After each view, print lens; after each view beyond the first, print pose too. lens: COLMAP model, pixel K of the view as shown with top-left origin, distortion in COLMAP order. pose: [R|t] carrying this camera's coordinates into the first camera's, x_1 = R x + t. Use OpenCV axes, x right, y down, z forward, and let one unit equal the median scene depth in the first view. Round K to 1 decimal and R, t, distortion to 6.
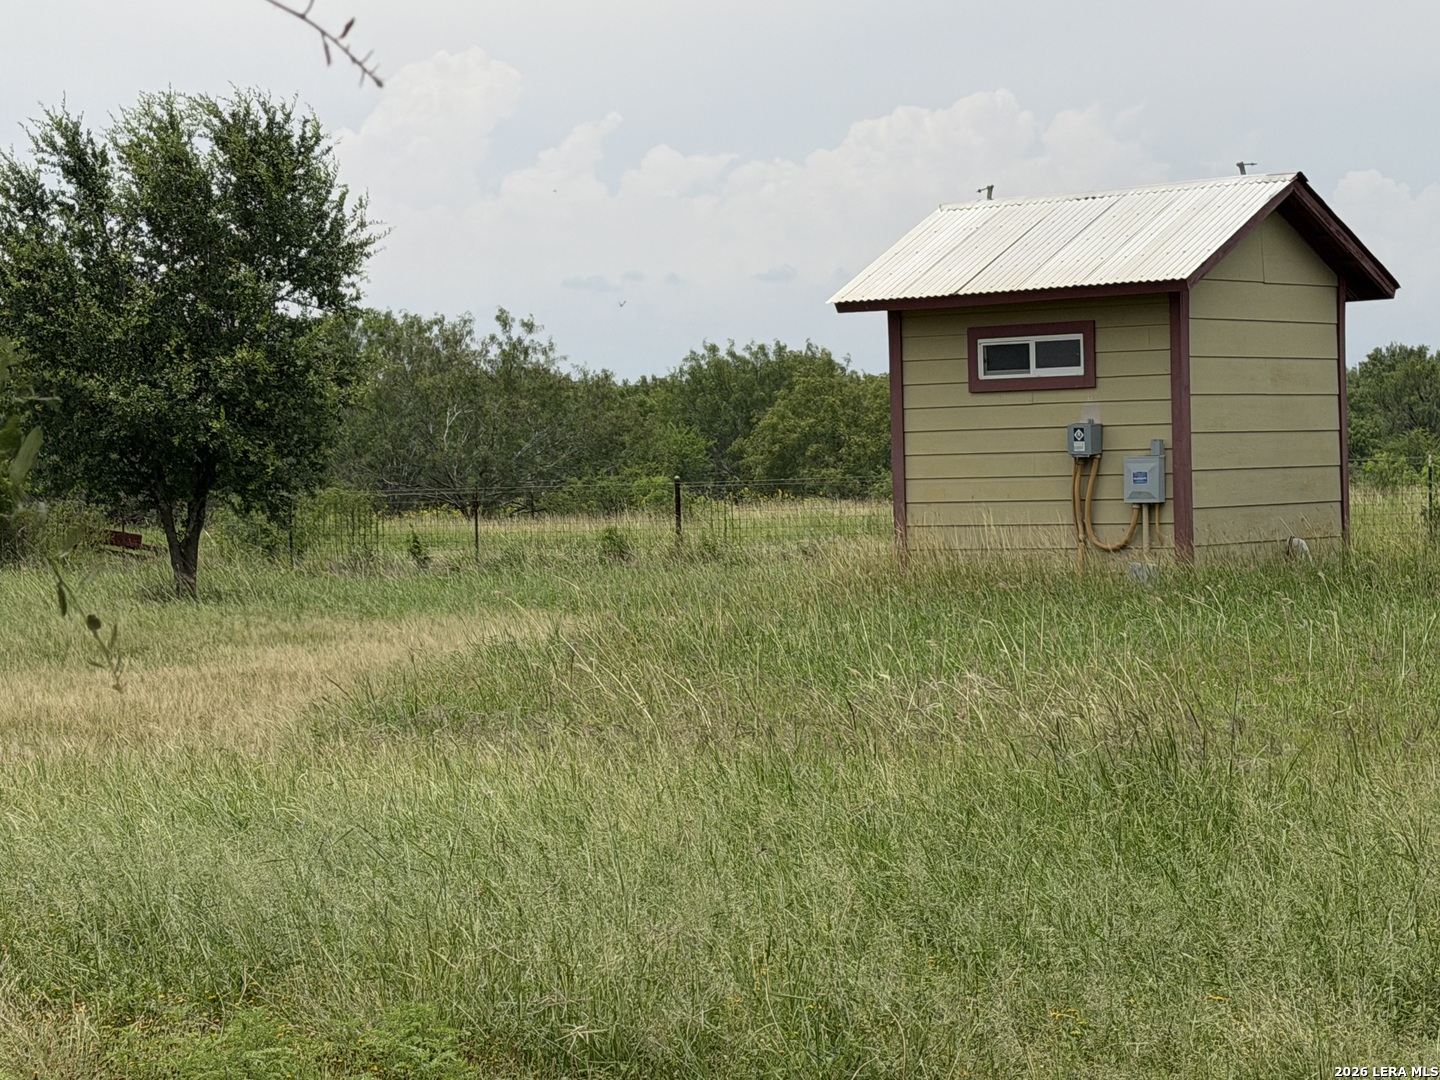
lens RADIAL K [[3466.8, 0, 720.1], [0, 3466.8, 540.1], [0, 0, 1]] dist [-0.130982, 0.000000]
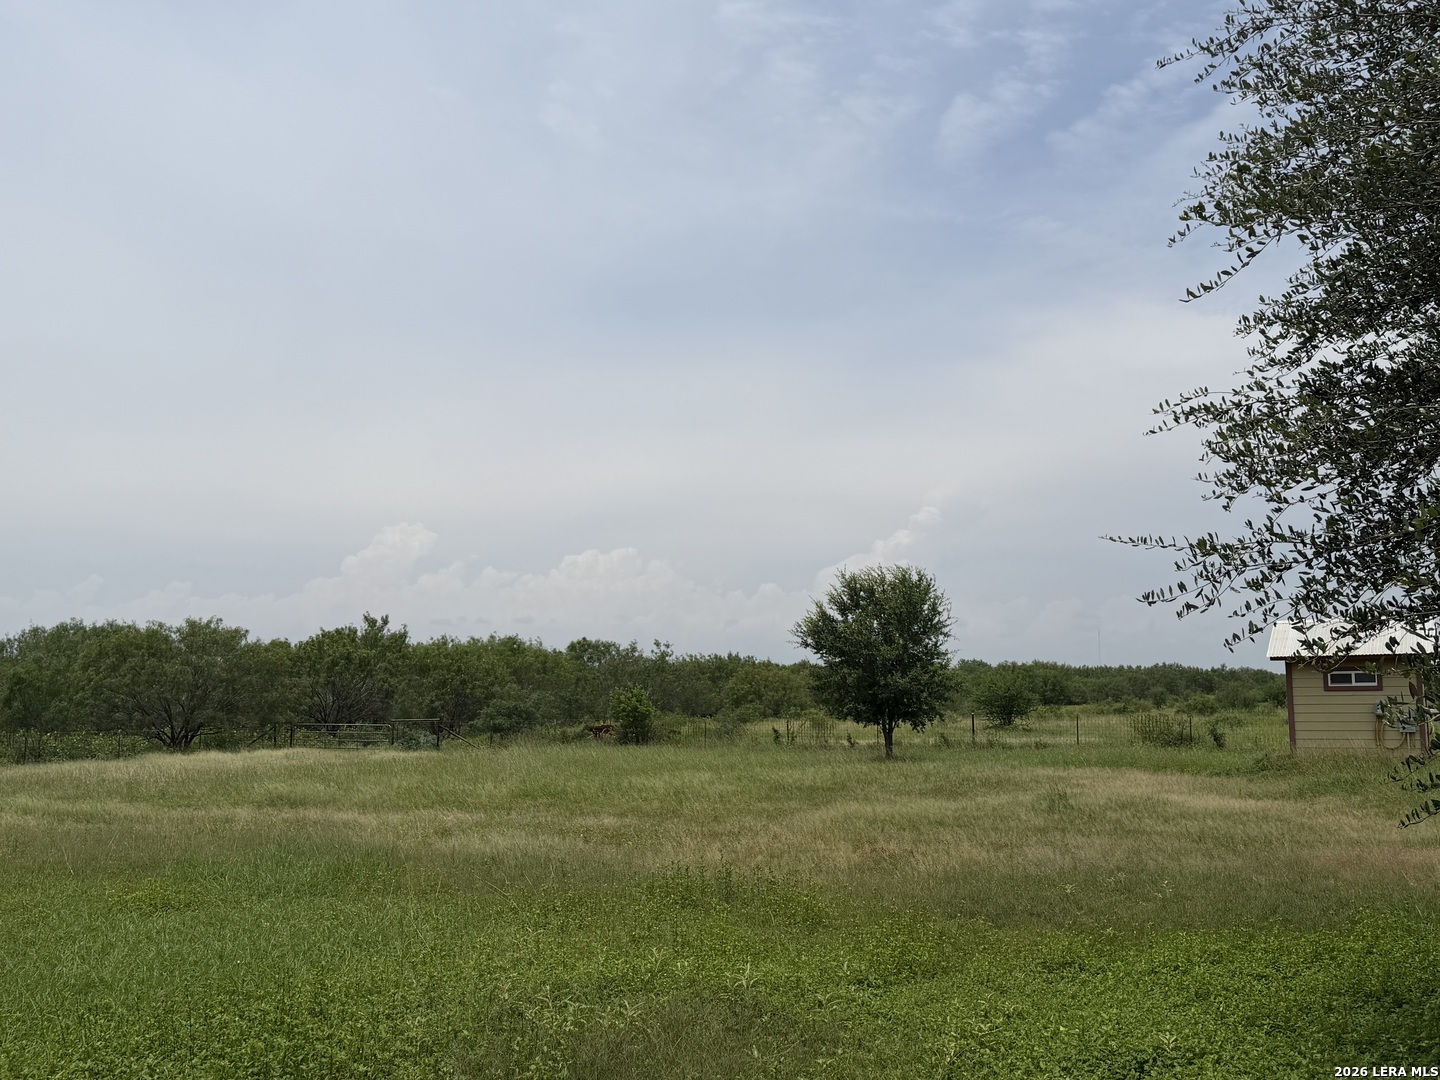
lens RADIAL K [[1417.3, 0, 719.9], [0, 1417.3, 540.1], [0, 0, 1]] dist [0.003480, 0.000000]
pose [[0.988034, 0.033977, 0.150444, -0.173979], [-0.013589, 0.990817, -0.134522, -0.000842], [-0.153633, 0.130868, 0.979423, -0.016227]]
